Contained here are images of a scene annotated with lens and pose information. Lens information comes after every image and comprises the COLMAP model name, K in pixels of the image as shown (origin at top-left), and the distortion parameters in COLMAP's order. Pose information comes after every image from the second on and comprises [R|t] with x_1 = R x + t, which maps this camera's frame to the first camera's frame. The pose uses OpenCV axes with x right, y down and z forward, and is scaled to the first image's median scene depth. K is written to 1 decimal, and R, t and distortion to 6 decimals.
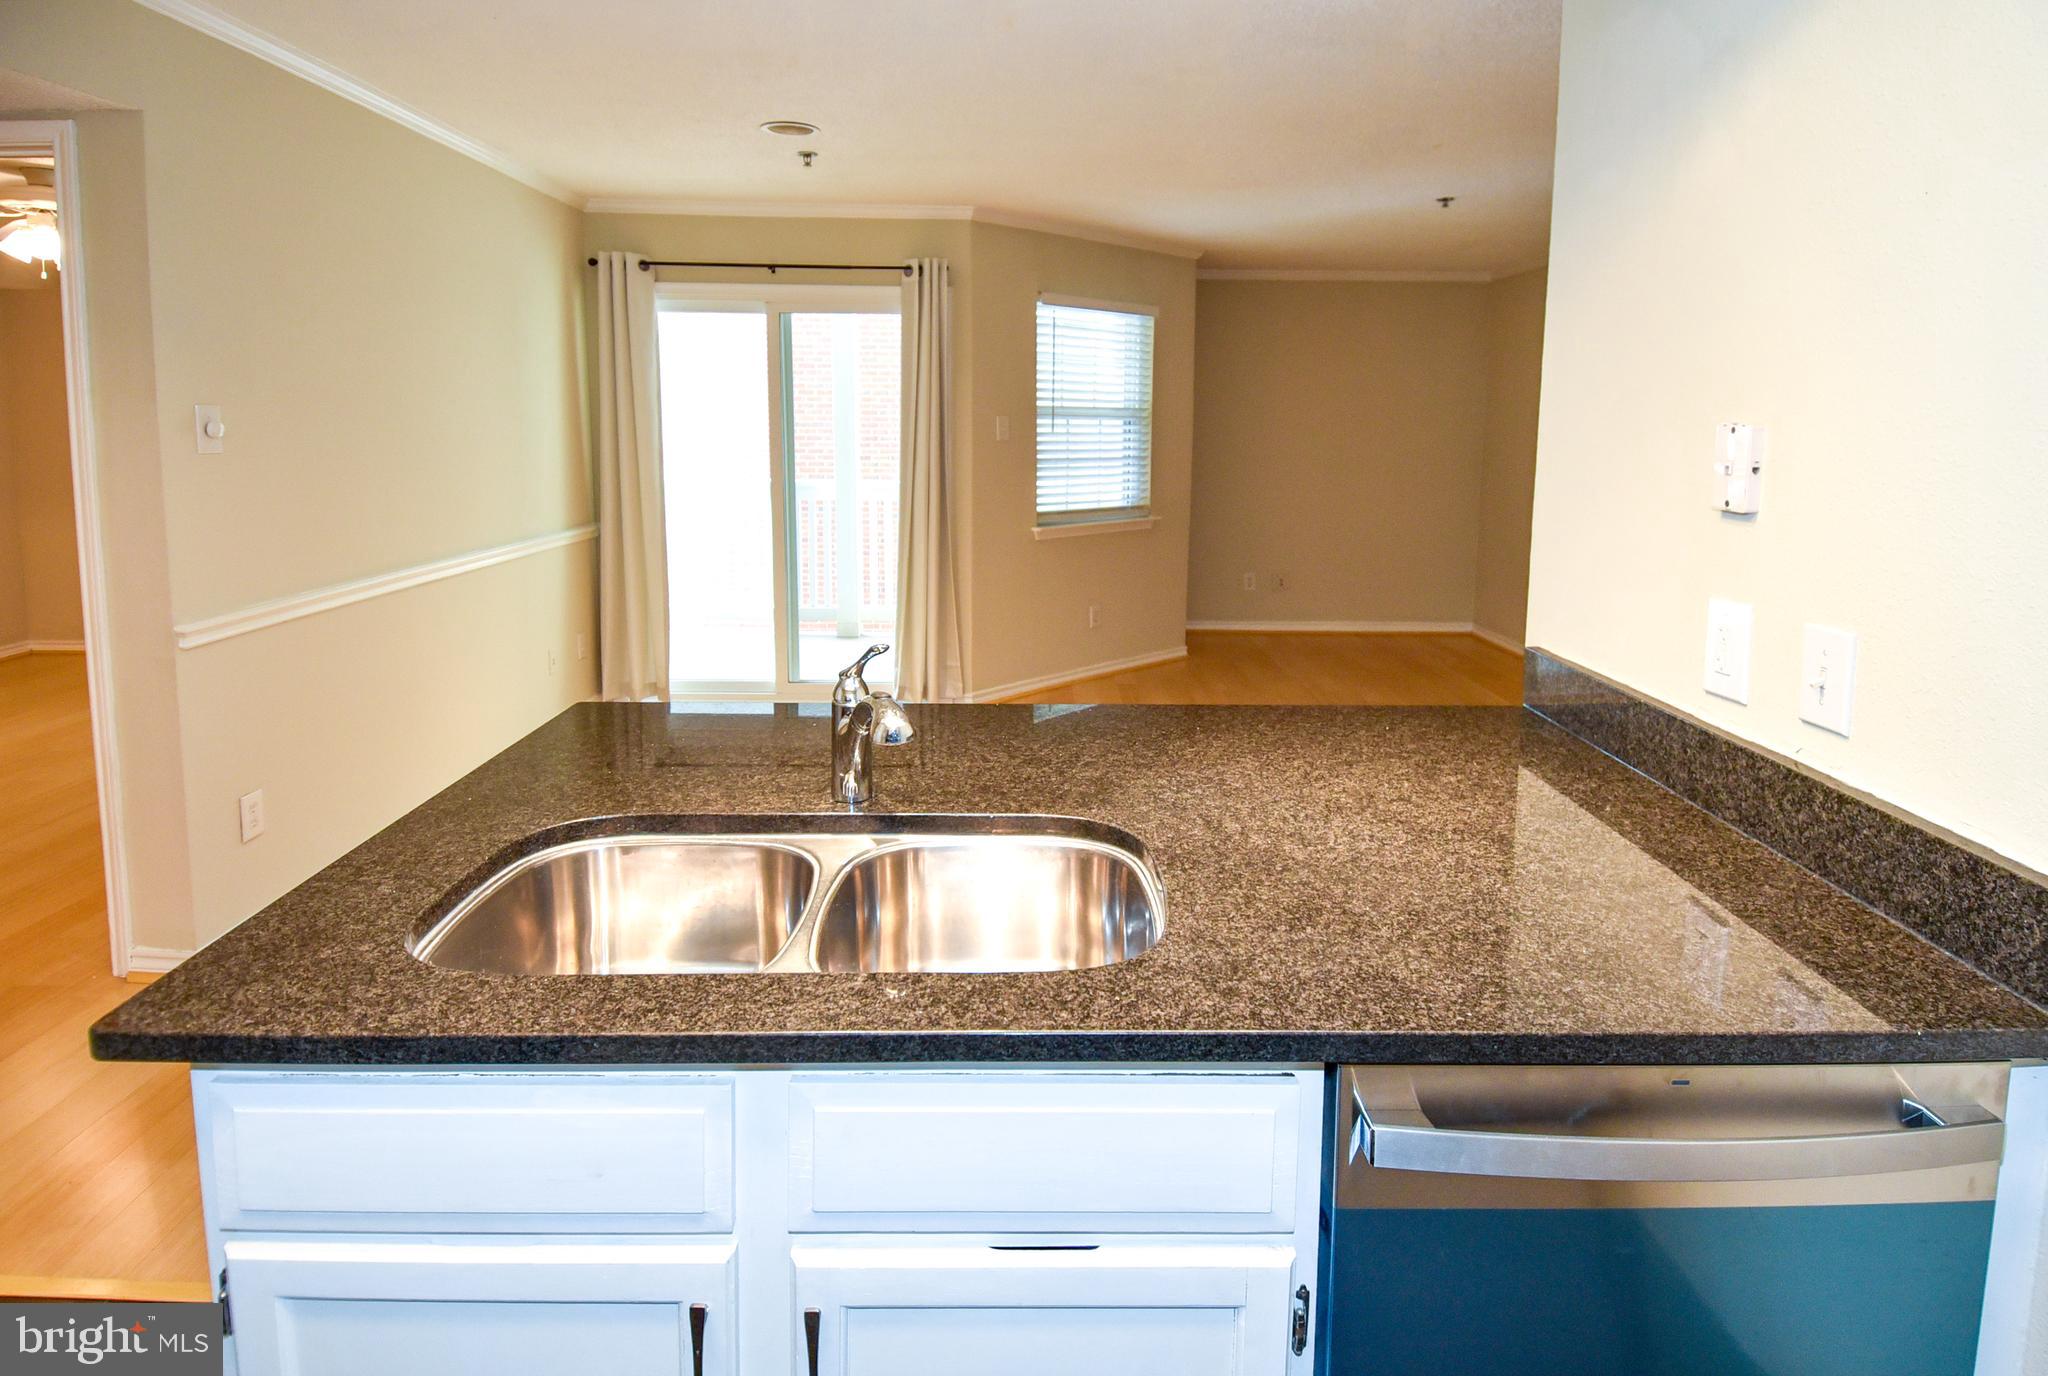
lens RADIAL K [[1107.8, 0, 1132.3], [0, 1107.8, 594.3], [0, 0, 1]] dist [0.027220, -0.025993]
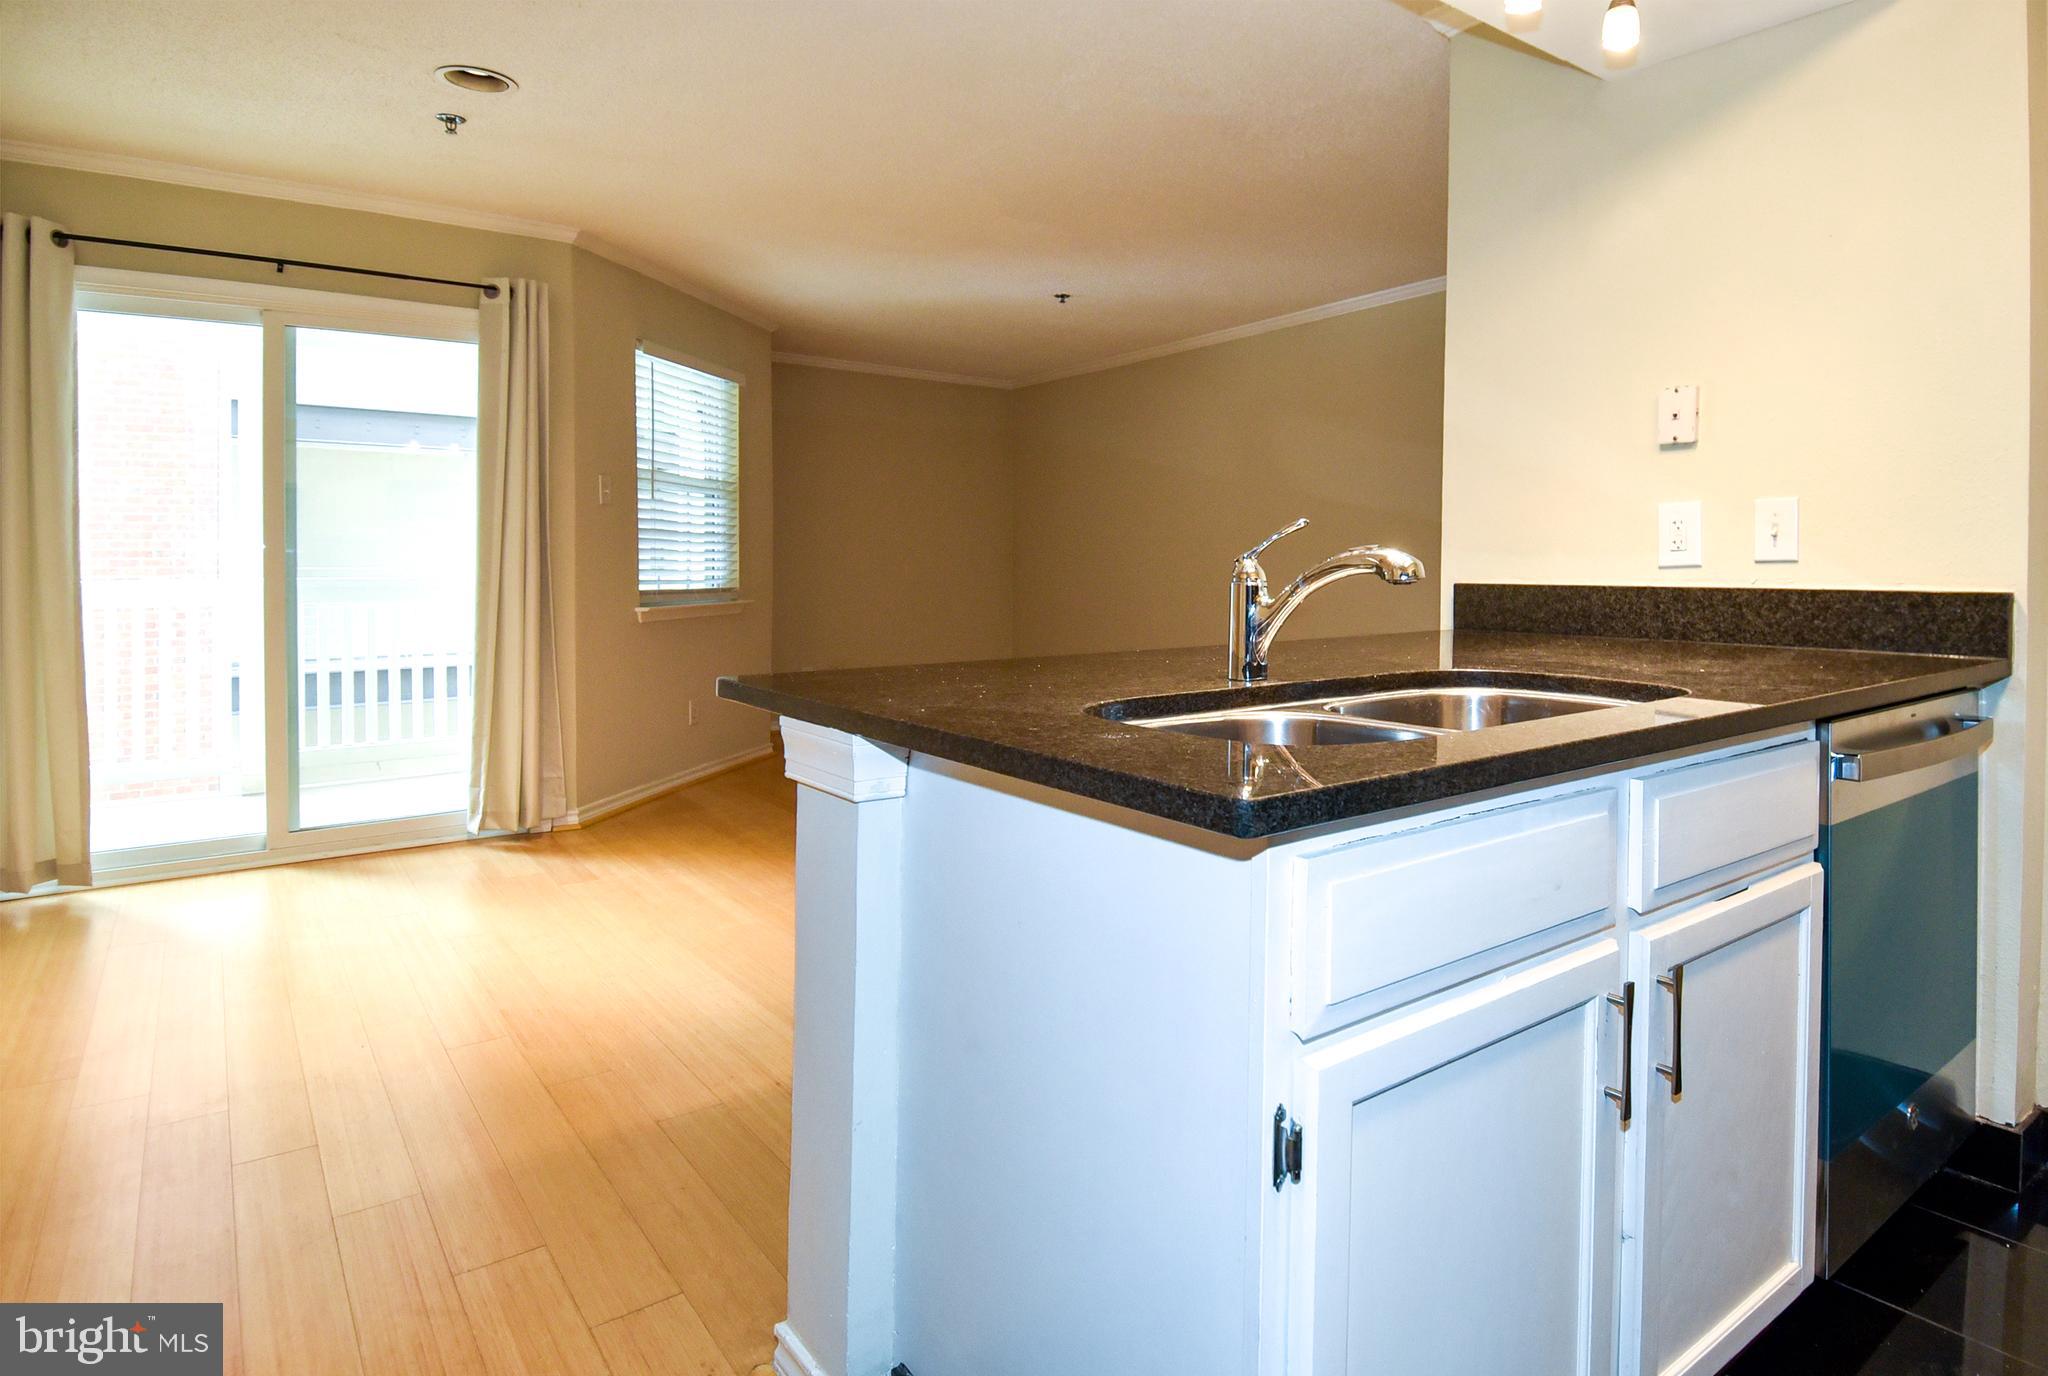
lens RADIAL K [[1056.3, 0, 1265.2], [0, 1056.3, 609.0], [0, 0, 1]] dist [0.043026, -0.031218]
pose [[0.791517, -0.055020, 0.608665, -0.243974], [0.113264, 0.991892, -0.057628, 0.051213], [-0.600560, 0.114553, 0.791331, 0.058675]]
